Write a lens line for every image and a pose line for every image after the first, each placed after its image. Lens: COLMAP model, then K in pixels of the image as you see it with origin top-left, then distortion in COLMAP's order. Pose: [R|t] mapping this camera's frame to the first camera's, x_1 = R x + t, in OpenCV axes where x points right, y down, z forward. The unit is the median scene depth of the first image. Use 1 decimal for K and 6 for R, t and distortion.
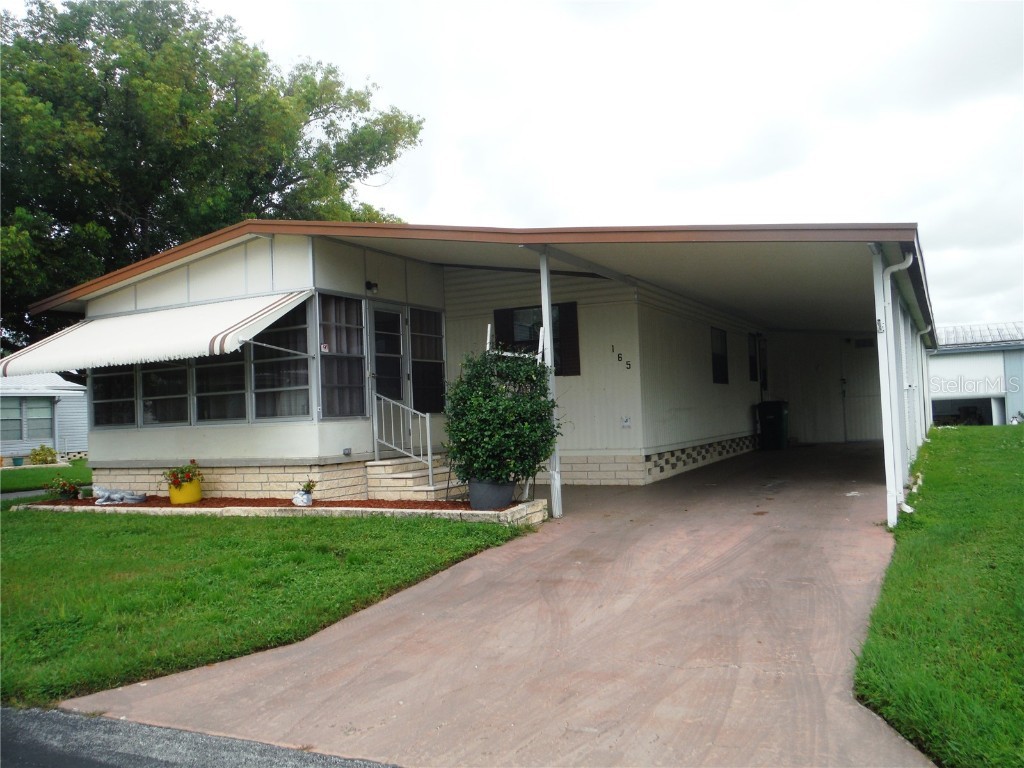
lens RADIAL K [[863.7, 0, 512.0], [0, 863.7, 384.0], [0, 0, 1]] dist [-0.048011, 0.021082]
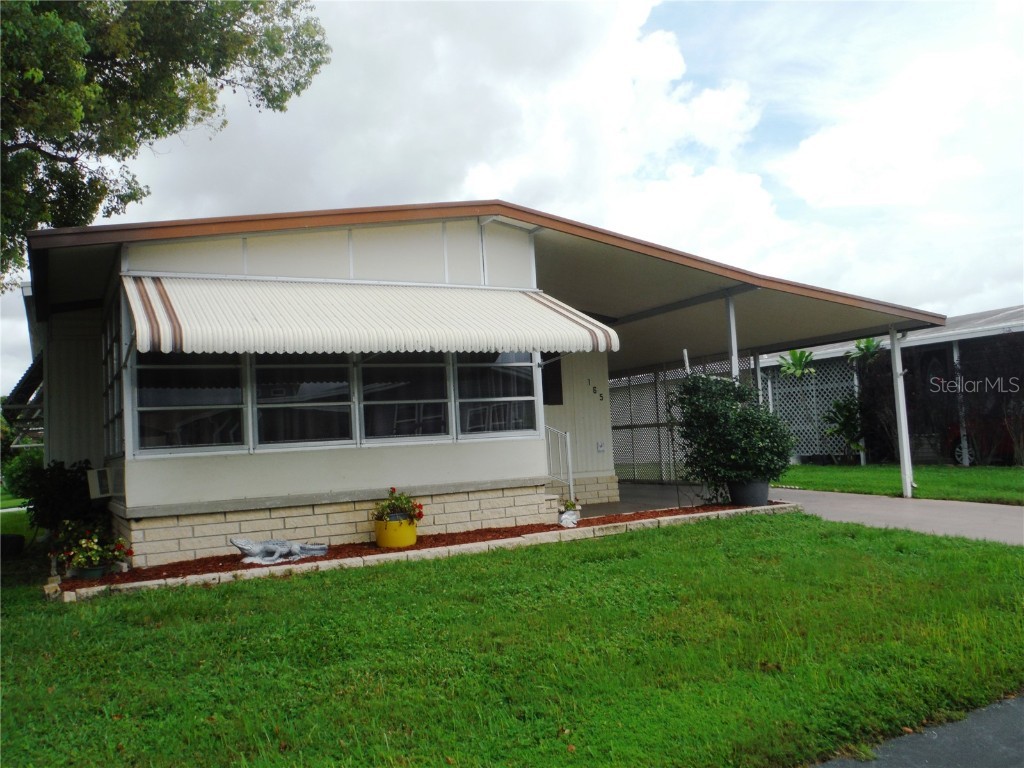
lens RADIAL K [[863.7, 0, 512.0], [0, 863.7, 384.0], [0, 0, 1]] dist [-0.048011, 0.021082]
pose [[0.566663, 0.068743, 0.821077, -0.956225], [0.002805, 0.996347, -0.085354, 0.063690], [-0.823945, 0.050670, 0.564400, 0.493488]]
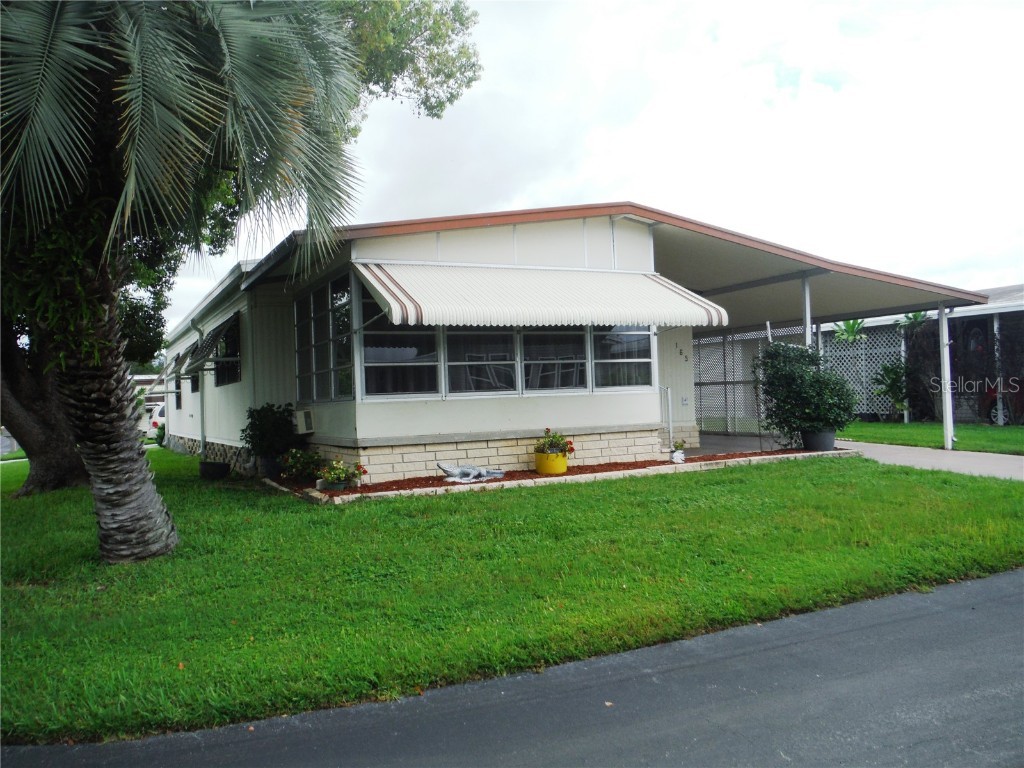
lens RADIAL K [[863.7, 0, 512.0], [0, 863.7, 384.0], [0, 0, 1]] dist [-0.048011, 0.021082]
pose [[0.595204, 0.036104, 0.802763, -1.202199], [-0.017638, 0.999336, -0.031868, 0.071136], [-0.803381, 0.004809, 0.595446, 0.461023]]
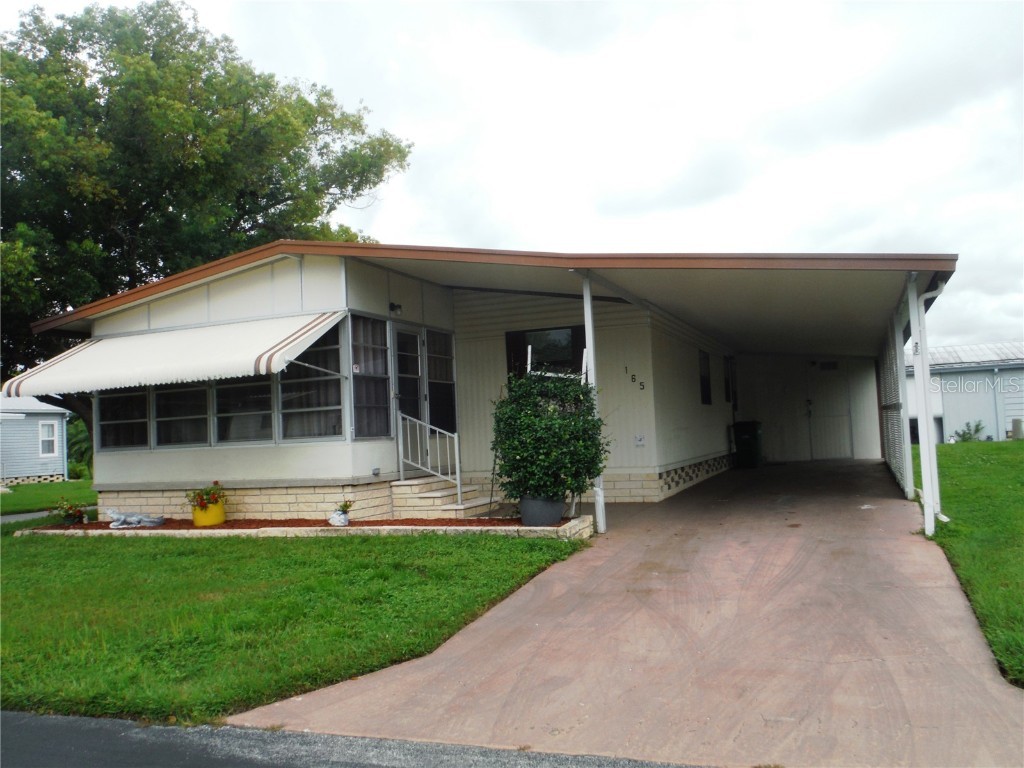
lens RADIAL K [[863.7, 0, 512.0], [0, 863.7, 384.0], [0, 0, 1]] dist [-0.048011, 0.021082]
pose [[0.995833, 0.001032, 0.091193, -0.125335], [0.001412, 0.999642, -0.026735, 0.003579], [-0.091188, 0.026753, 0.995474, -0.017866]]
